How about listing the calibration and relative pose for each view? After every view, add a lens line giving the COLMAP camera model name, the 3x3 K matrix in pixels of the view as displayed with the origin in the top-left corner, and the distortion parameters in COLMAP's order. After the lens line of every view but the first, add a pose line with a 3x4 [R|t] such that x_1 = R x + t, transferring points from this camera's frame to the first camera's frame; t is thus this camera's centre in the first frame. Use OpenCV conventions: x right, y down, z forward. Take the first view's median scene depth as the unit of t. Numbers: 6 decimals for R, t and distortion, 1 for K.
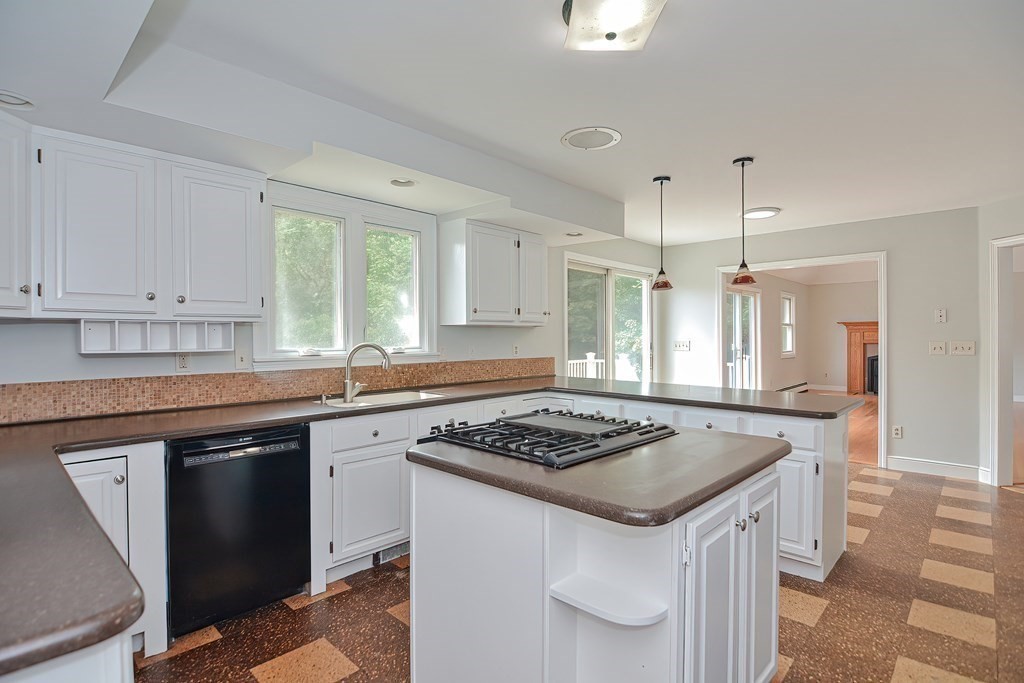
lens RADIAL K [[505.0, 0, 513.0], [0, 505.0, 344.8], [0, 0, 1]] dist [-0.009610, -0.002214]
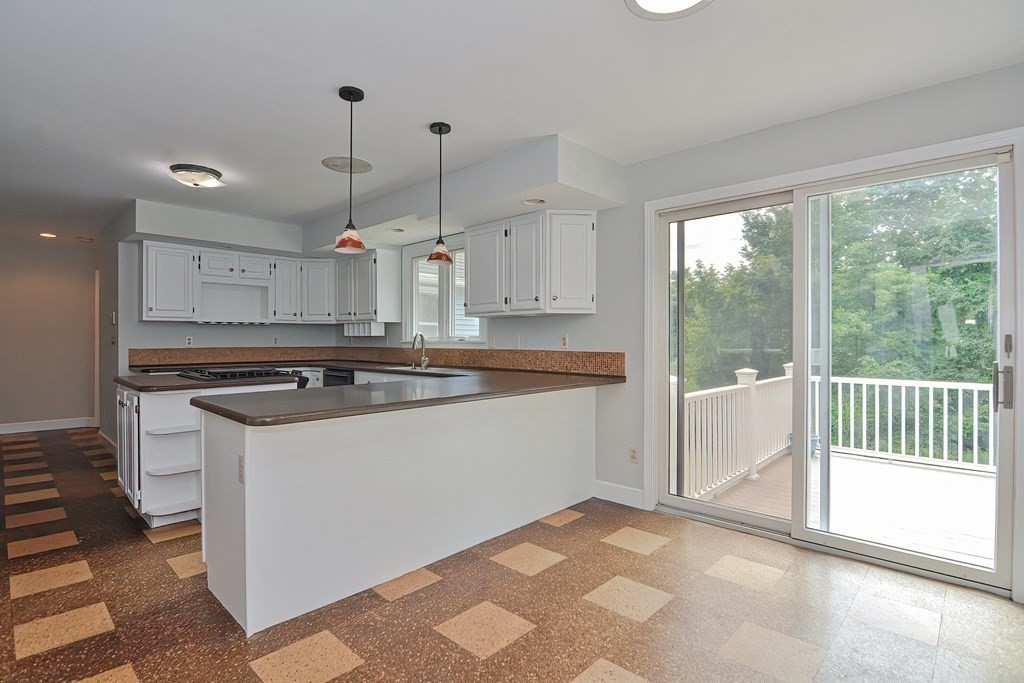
lens RADIAL K [[505.0, 0, 508.2], [0, 505.0, 342.2], [0, 0, 1]] dist [-0.009610, -0.002214]
pose [[-0.013278, 0.007656, -0.999883, 1.071782], [-0.021130, 0.999745, 0.007935, 0.008120], [0.999689, 0.021233, -0.013113, 1.094542]]
